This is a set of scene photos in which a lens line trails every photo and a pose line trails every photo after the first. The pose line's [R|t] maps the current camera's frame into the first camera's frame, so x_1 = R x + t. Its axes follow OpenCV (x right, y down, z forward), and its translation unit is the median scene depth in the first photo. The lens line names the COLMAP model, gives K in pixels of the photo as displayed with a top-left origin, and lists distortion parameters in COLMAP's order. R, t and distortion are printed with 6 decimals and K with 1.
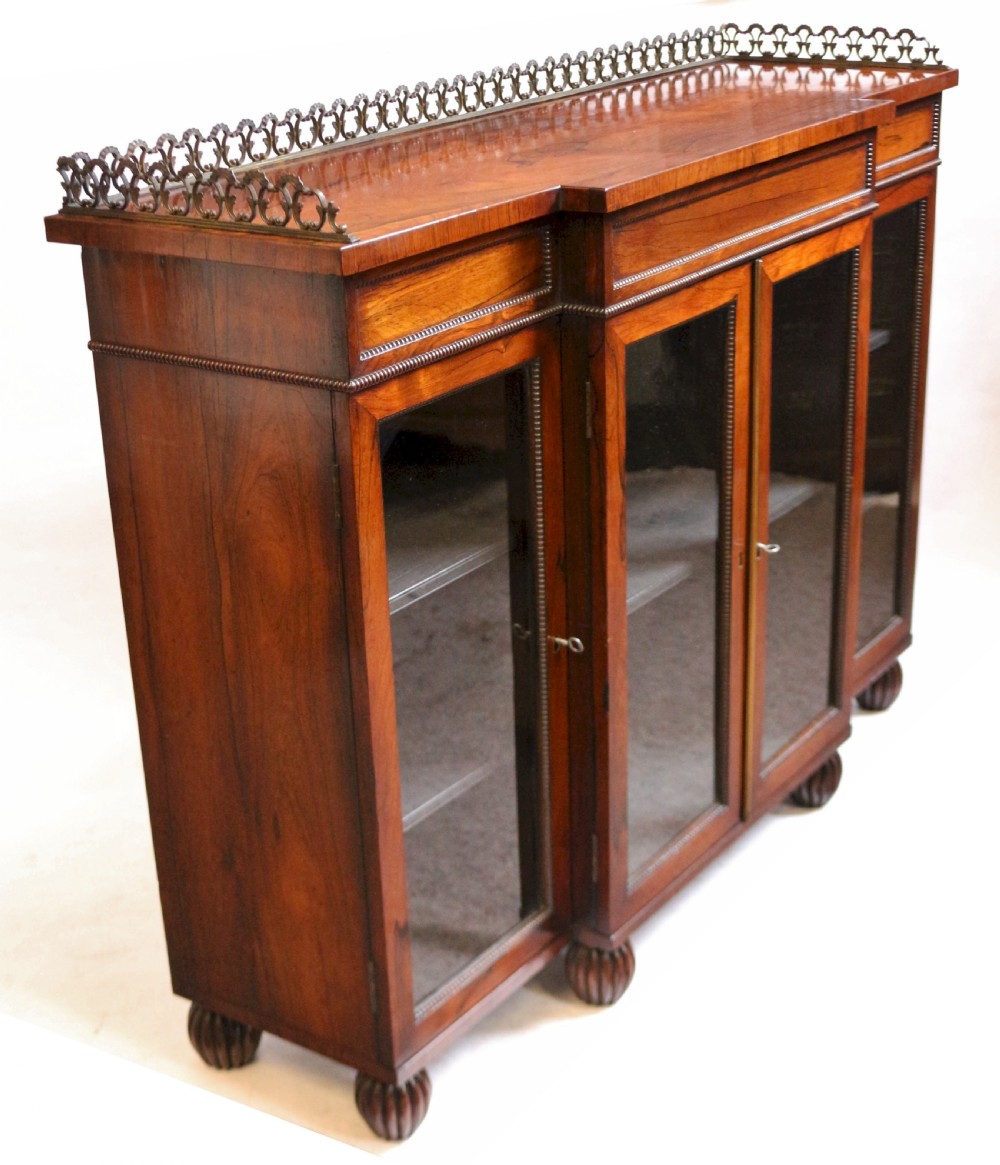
lens RADIAL K [[1874.9, 0, 508.5], [0, 1874.9, 666.0], [0, 0, 1]] dist [-0.087517, 0.089336]
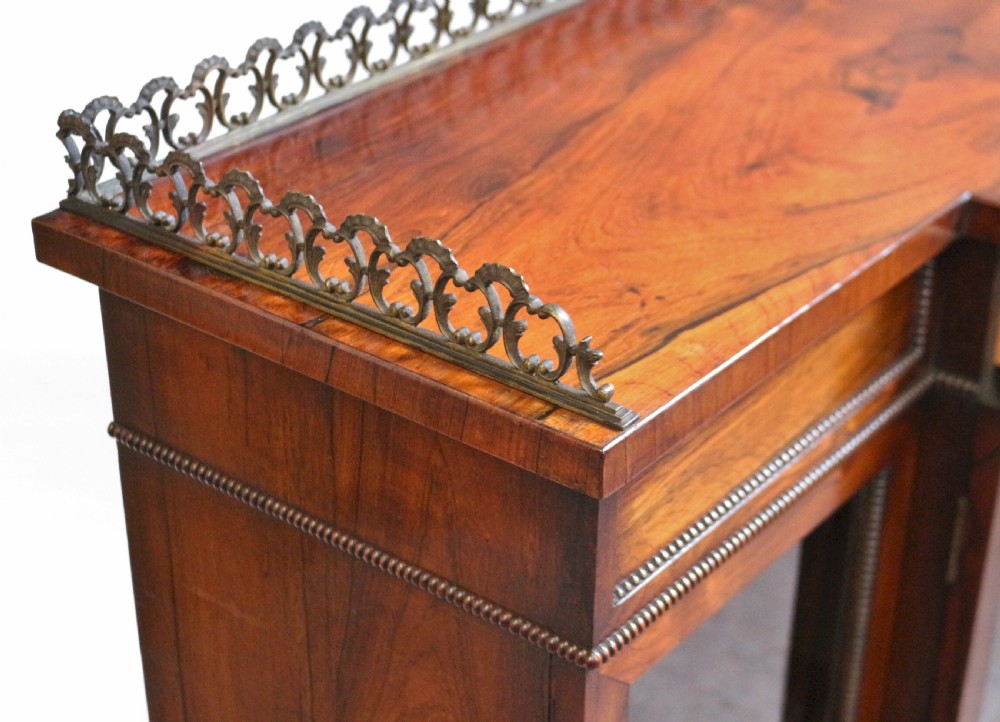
lens RADIAL K [[1799.0, 0, 522.0], [0, 1799.0, 394.6], [0, 0, 1]] dist [-0.018307, 0.063321]
pose [[0.997336, 0.066007, -0.031051, -0.081454], [-0.062450, 0.992598, 0.104162, -0.239104], [0.037696, -0.101945, 0.994076, 0.446907]]
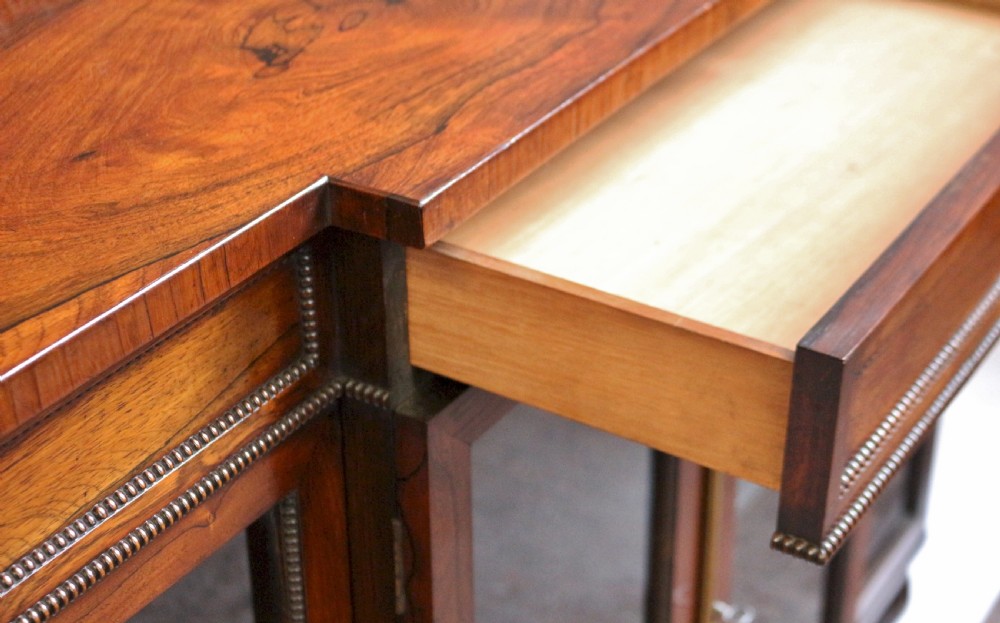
lens RADIAL K [[1879.6, 0, 534.1], [0, 1879.6, 311.8], [0, 0, 1]] dist [0.001176, -0.004311]
pose [[0.998190, 0.002669, 0.060088, 0.049822], [-0.009055, 0.994297, 0.106260, -0.267104], [-0.059462, -0.106611, 0.992521, 0.511595]]
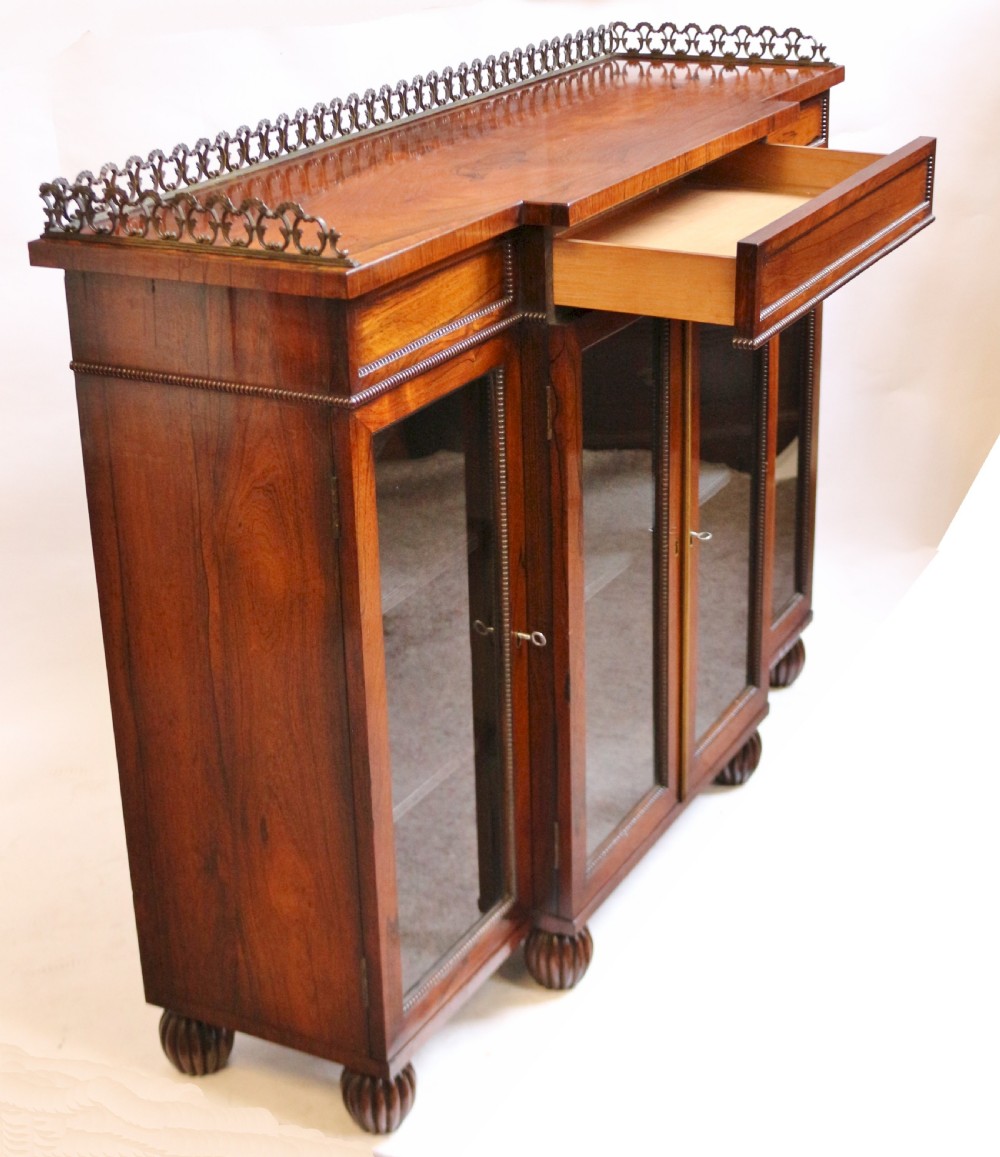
lens RADIAL K [[1979.7, 0, 500.0], [0, 1979.7, 578.5], [0, 0, 1]] dist [-0.071597, -0.028552]
pose [[0.993379, -0.038495, 0.108238, -0.109434], [0.042184, 0.998597, -0.032009, -0.011192], [-0.106854, 0.036363, 0.993610, -0.087850]]
